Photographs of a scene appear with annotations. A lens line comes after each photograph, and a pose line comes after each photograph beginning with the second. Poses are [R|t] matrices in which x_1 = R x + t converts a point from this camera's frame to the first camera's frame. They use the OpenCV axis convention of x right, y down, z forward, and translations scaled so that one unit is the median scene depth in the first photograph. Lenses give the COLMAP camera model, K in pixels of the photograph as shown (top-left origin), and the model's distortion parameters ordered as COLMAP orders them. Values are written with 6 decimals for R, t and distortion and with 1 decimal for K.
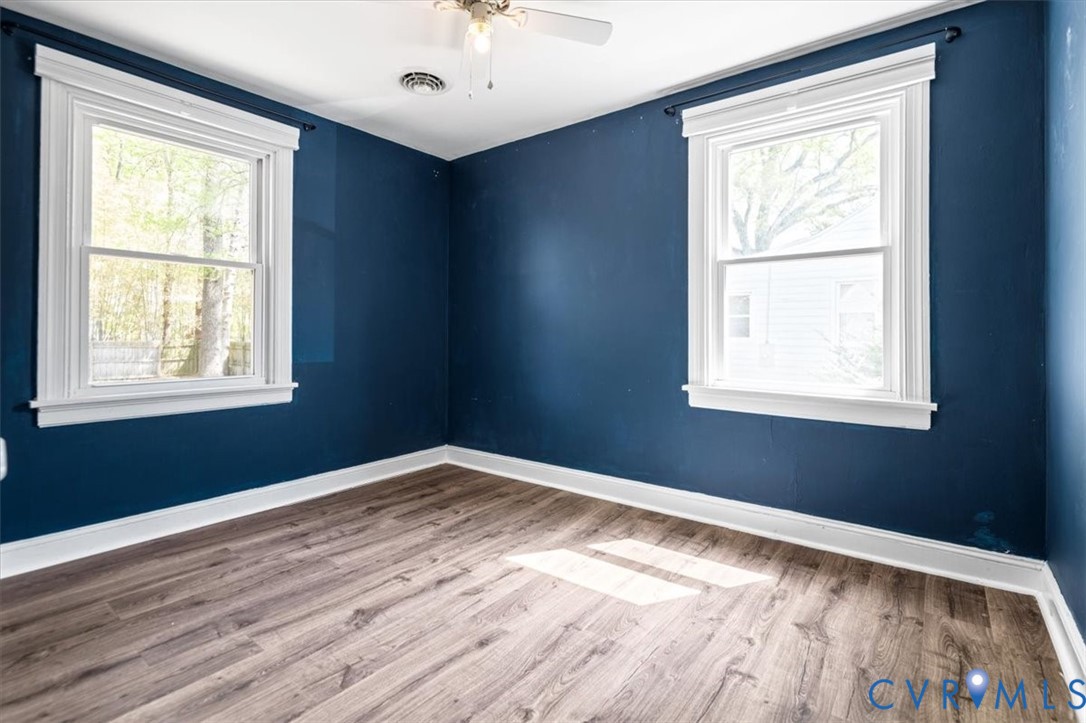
lens RADIAL K [[514.6, 0, 555.3], [0, 514.6, 322.9], [0, 0, 1]] dist [0.009623, -0.005817]
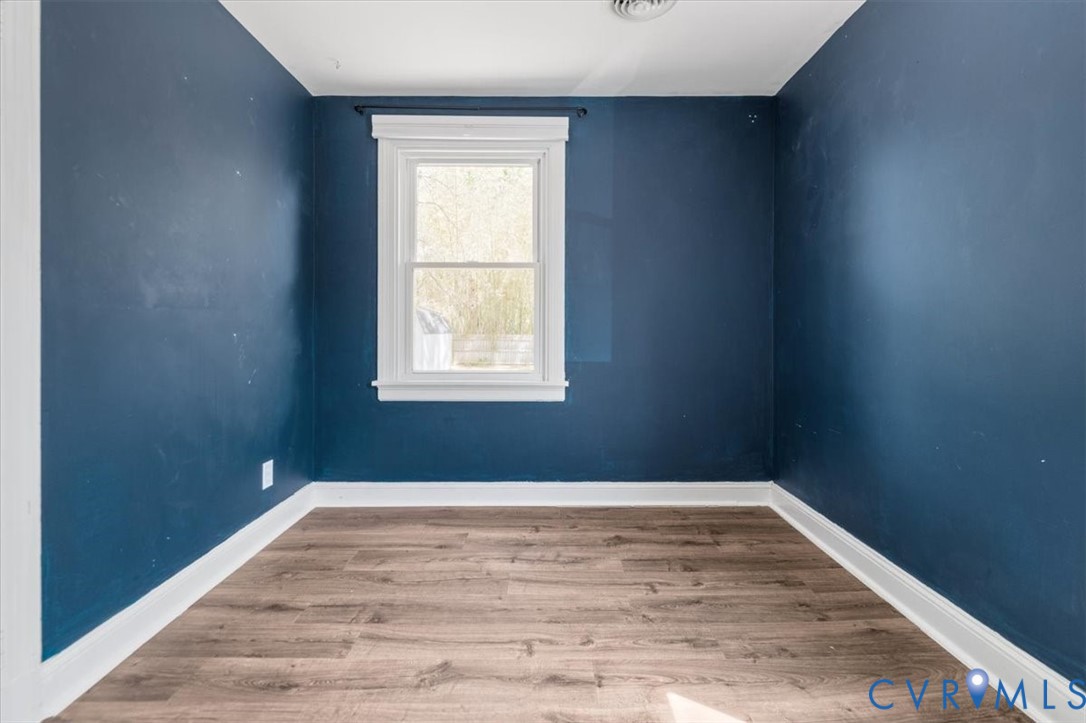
lens RADIAL K [[514.6, 0, 547.6], [0, 514.6, 320.8], [0, 0, 1]] dist [0.009623, -0.005817]
pose [[0.601788, -0.013811, -0.798536, 0.343132], [0.018761, 0.999819, -0.003154, 0.006914], [0.798435, -0.013083, 0.601939, 0.554075]]
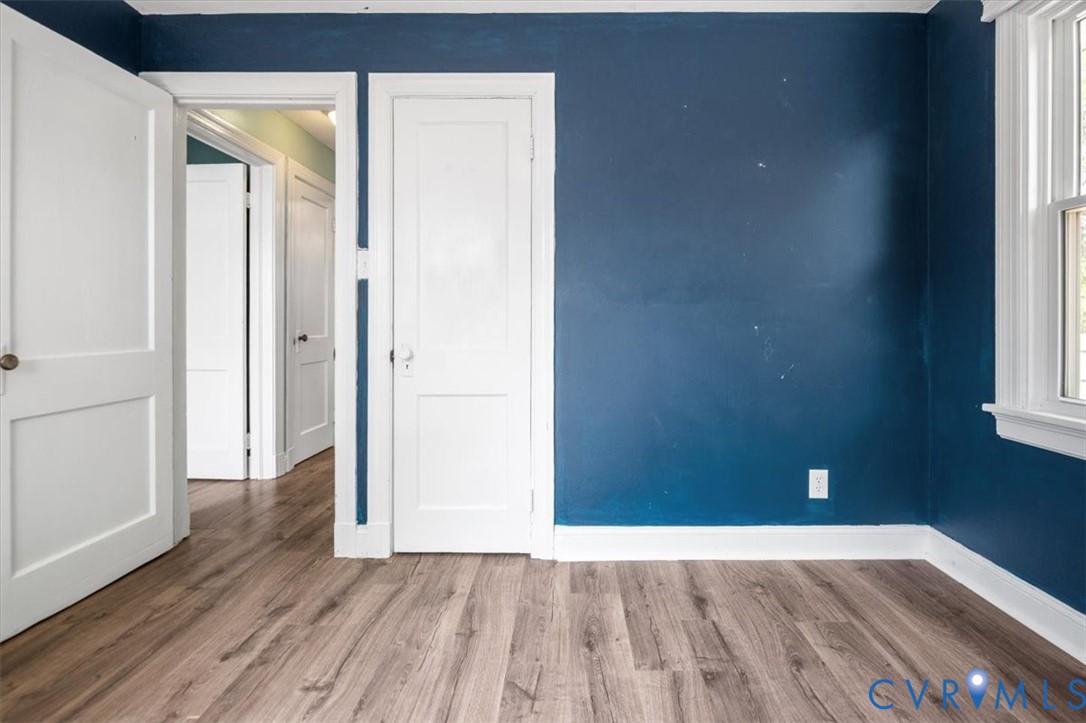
lens RADIAL K [[514.6, 0, 568.3], [0, 514.6, 312.6], [0, 0, 1]] dist [0.009623, -0.005817]
pose [[-0.800260, -0.015923, -0.599442, 0.068628], [0.007960, 0.999277, -0.037171, 0.026007], [0.599601, -0.034518, -0.799555, 1.278854]]
